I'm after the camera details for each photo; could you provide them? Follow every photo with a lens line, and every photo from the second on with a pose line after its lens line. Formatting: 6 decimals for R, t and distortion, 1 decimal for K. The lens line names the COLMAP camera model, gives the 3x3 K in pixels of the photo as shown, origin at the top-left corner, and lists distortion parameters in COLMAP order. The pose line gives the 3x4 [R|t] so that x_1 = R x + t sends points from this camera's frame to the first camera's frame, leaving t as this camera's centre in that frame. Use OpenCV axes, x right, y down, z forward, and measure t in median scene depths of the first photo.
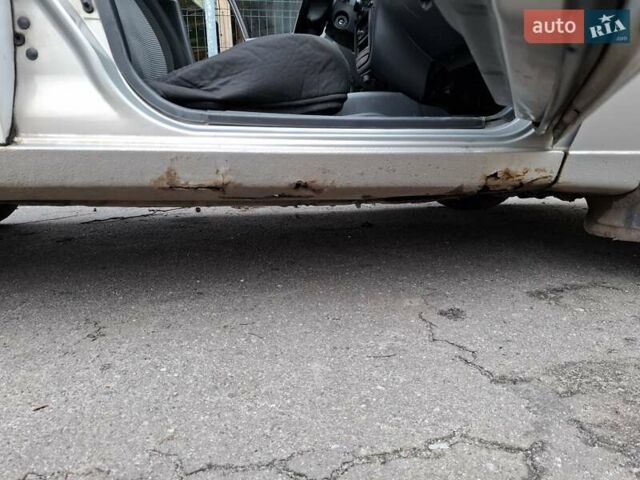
lens RADIAL K [[447.2, 0, 325.6], [0, 447.2, 238.3], [0, 0, 1]] dist [0.073623, -0.092102]
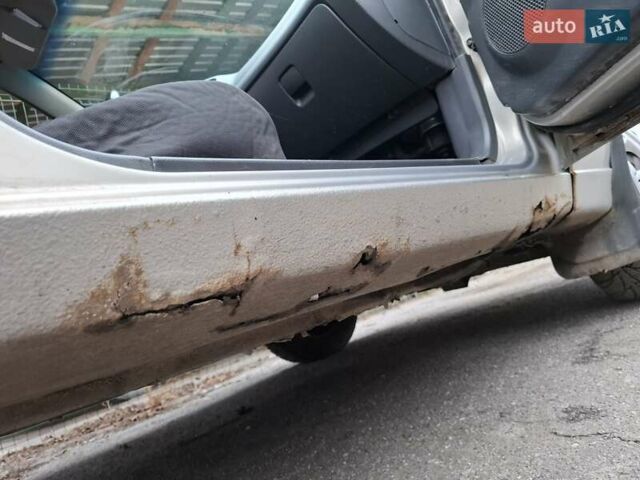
lens RADIAL K [[447.2, 0, 325.6], [0, 447.2, 238.3], [0, 0, 1]] dist [0.073623, -0.092102]
pose [[0.824669, -0.175684, 0.537639, -0.358908], [0.379334, 0.876866, -0.295316, -0.000381], [-0.419555, 0.447483, 0.789768, 0.563949]]
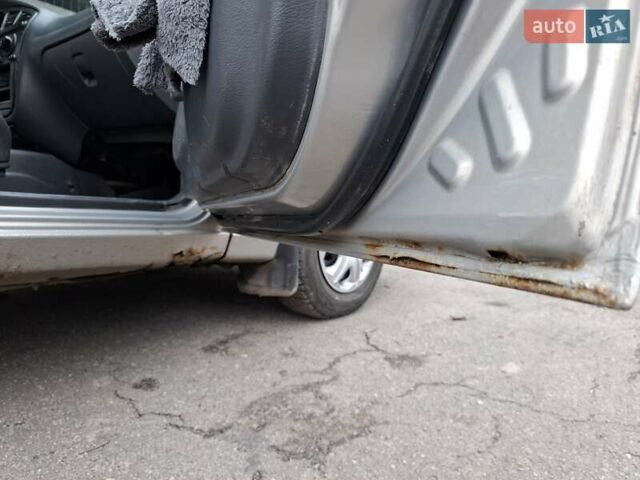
lens RADIAL K [[447.2, 0, 325.6], [0, 447.2, 238.3], [0, 0, 1]] dist [0.073623, -0.092102]
pose [[0.698500, -0.008752, 0.715557, -0.191152], [0.081763, 0.994353, -0.067652, -0.069729], [-0.710924, 0.105761, 0.695271, -0.070978]]
